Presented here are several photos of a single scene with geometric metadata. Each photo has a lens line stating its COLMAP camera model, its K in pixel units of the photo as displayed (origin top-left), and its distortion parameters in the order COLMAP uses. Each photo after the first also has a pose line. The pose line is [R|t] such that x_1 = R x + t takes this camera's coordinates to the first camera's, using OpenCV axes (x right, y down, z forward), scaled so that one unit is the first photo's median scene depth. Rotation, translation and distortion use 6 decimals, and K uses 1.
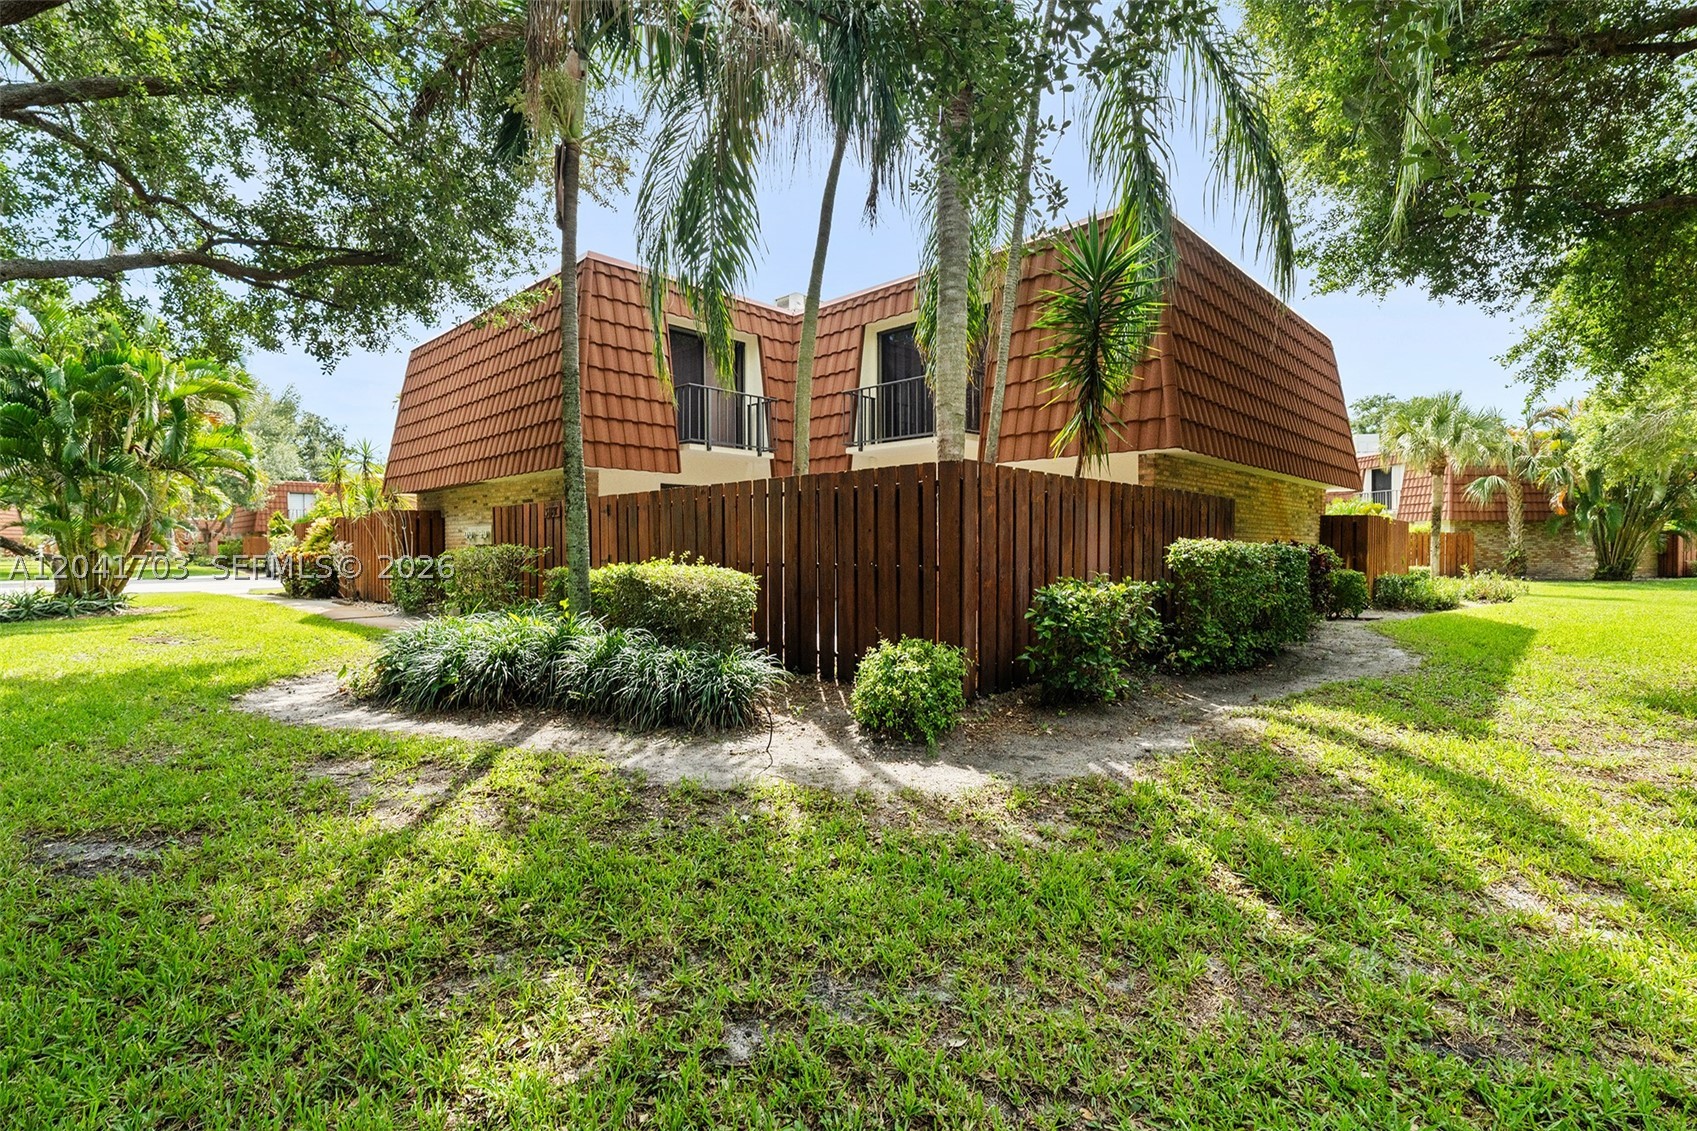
lens RADIAL K [[779.3, 0, 848.0], [0, 779.3, 573.4], [0, 0, 1]] dist [0.000317, -0.000065]
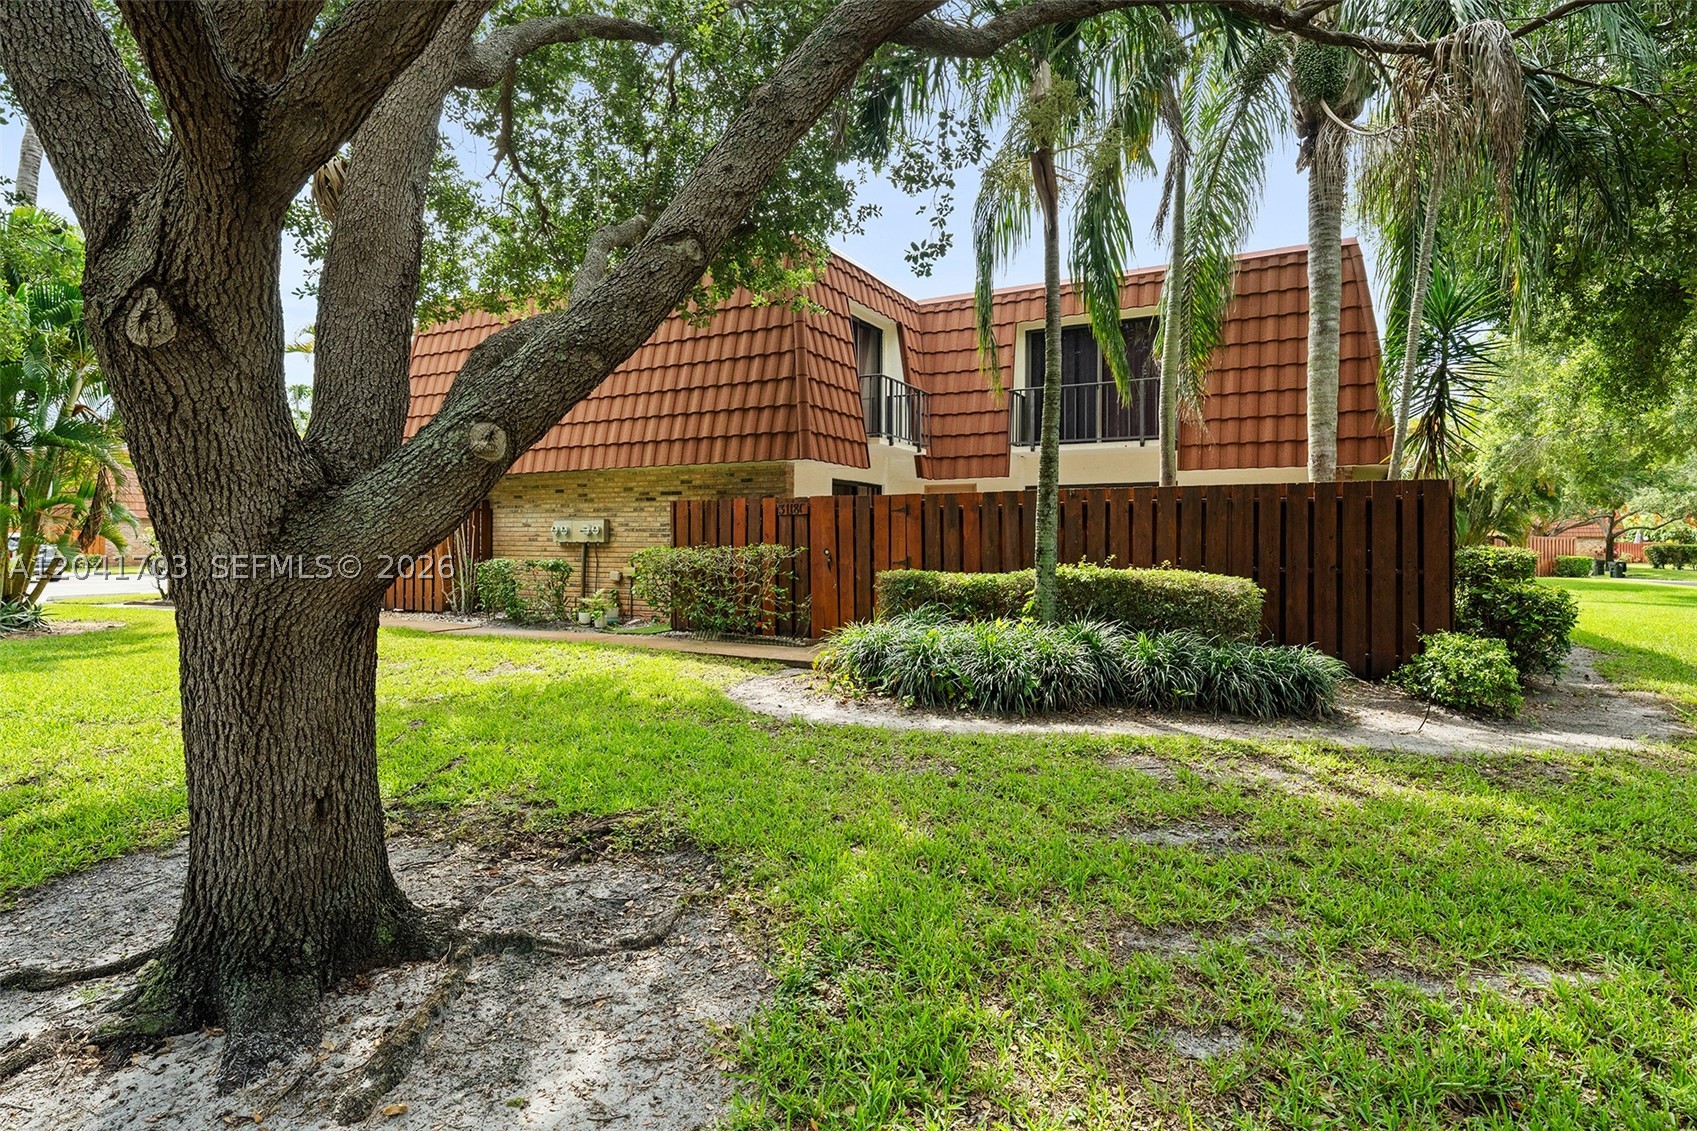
lens RADIAL K [[876.1, 0, 849.4], [0, 876.1, 554.4], [0, 0, 1]] dist [0.000654, 0.000135]
pose [[0.963389, 0.004142, 0.268076, -0.583081], [0.000472, 0.999853, -0.017144, -0.006279], [-0.268107, 0.016643, 0.963245, -0.017350]]
